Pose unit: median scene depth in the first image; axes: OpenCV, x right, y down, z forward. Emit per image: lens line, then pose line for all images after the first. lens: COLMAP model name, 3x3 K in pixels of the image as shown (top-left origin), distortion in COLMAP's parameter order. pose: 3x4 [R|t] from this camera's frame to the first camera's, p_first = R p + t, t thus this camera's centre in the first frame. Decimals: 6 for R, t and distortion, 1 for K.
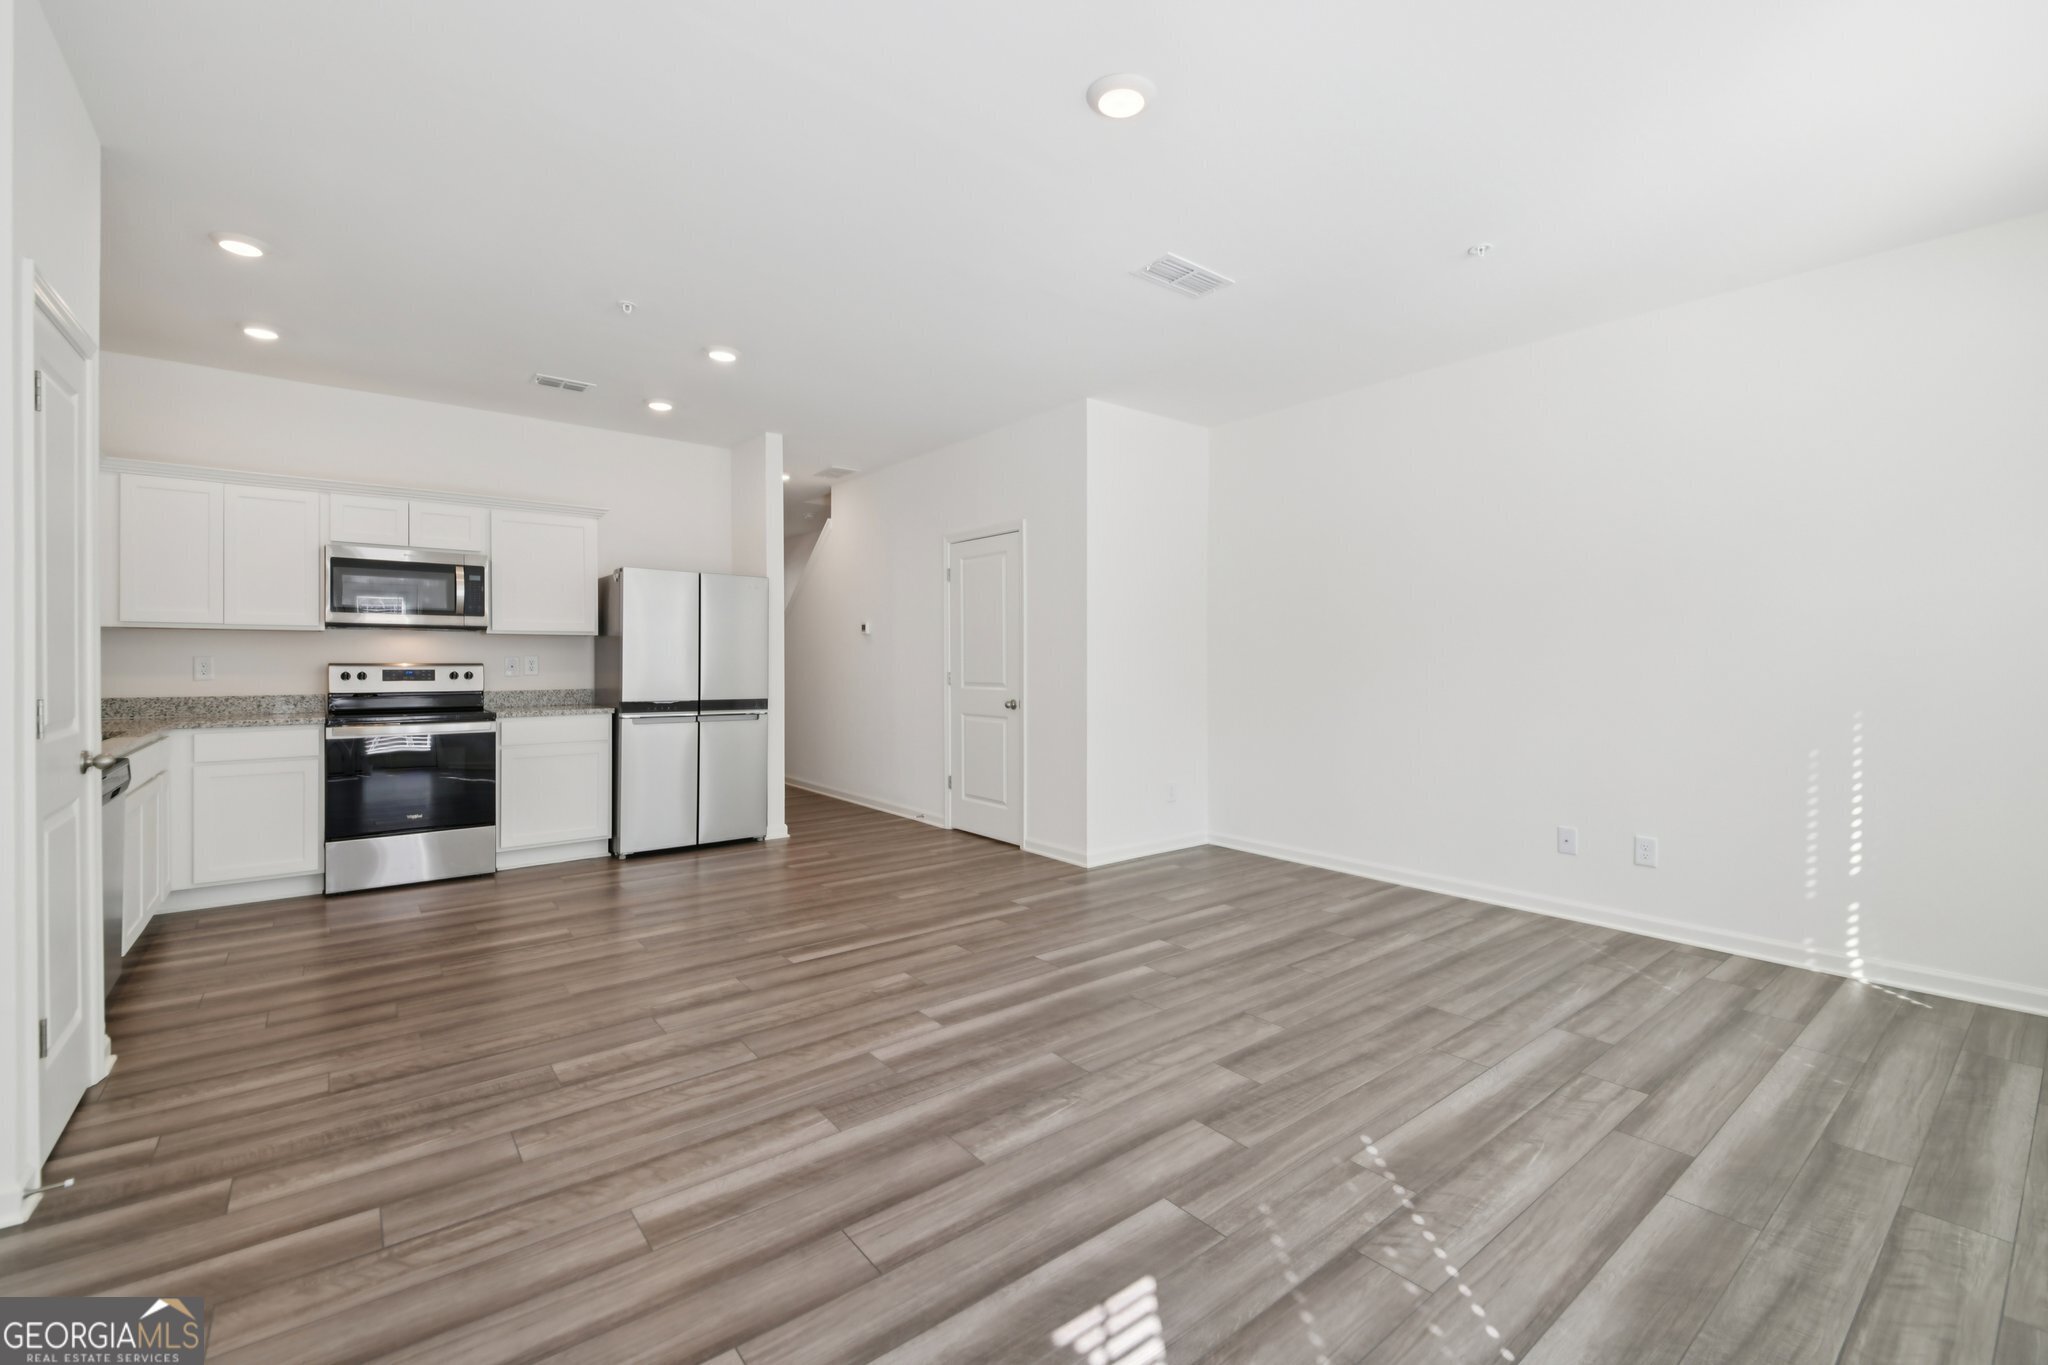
lens RADIAL K [[892.6, 0, 1033.3], [0, 892.6, 660.2], [0, 0, 1]] dist [0.000843, -0.000265]
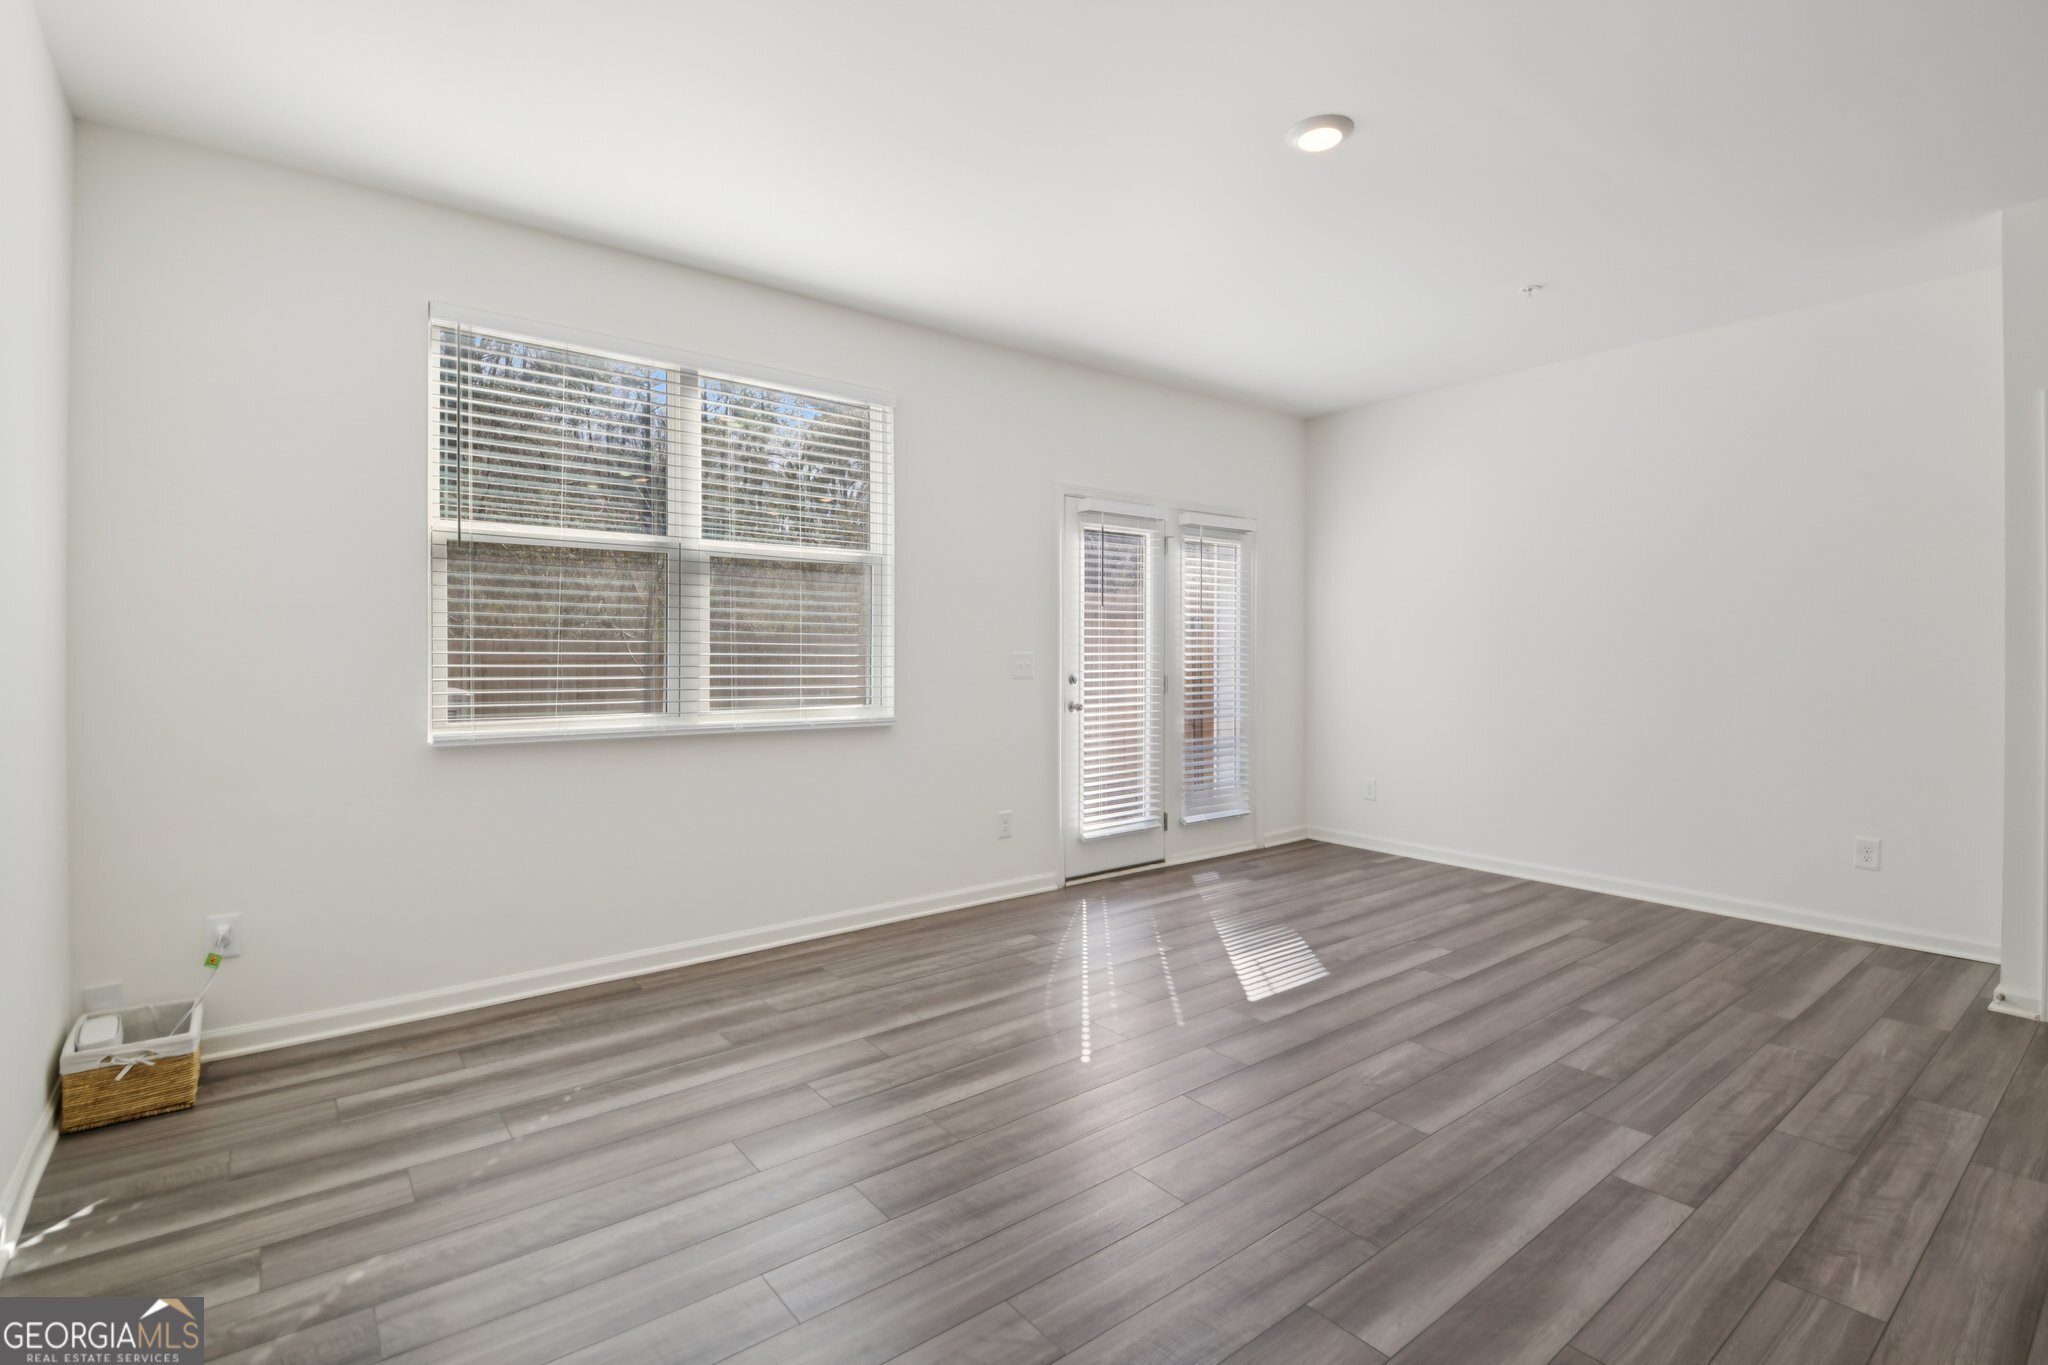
lens RADIAL K [[942.4, 0, 1063.6], [0, 942.4, 656.9], [0, 0, 1]] dist [0.035293, -0.021692]
pose [[-0.999731, 0.001835, -0.023122, 0.387704], [0.001601, 0.999947, 0.010145, -0.007889], [0.023139, 0.010105, -0.999681, 1.922542]]
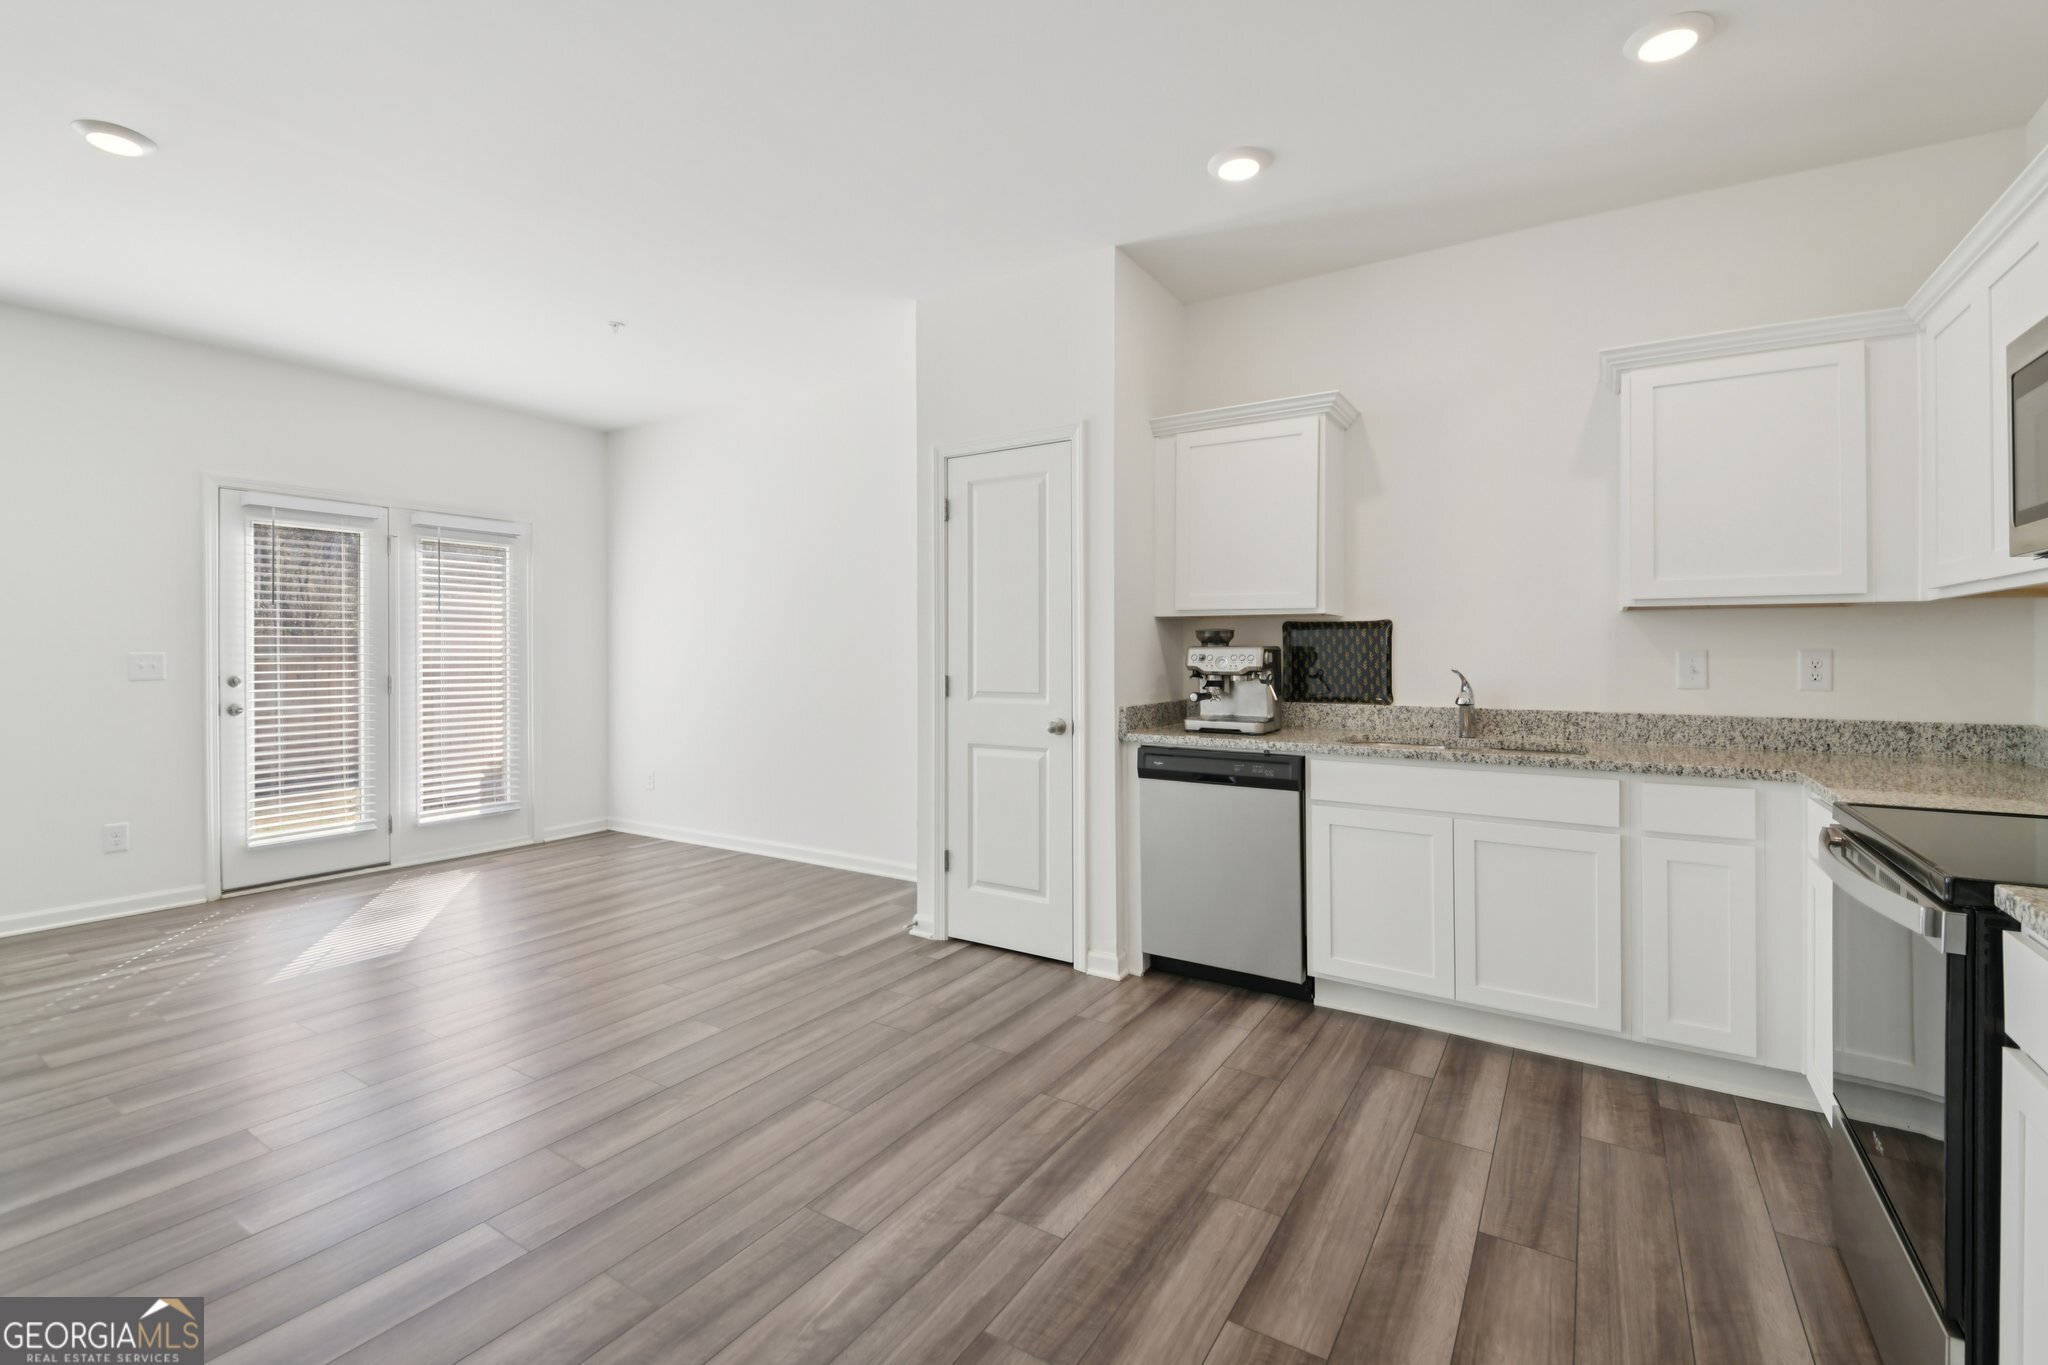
lens RADIAL K [[885.0, 0, 1031.9], [0, 885.0, 644.9], [0, 0, 1]] dist [0.030124, -0.000417]
pose [[-0.943593, -0.001931, -0.331103, -0.537523], [-0.000989, 0.999995, -0.003013, -0.008490], [0.331108, -0.002516, -0.943590, 2.164825]]
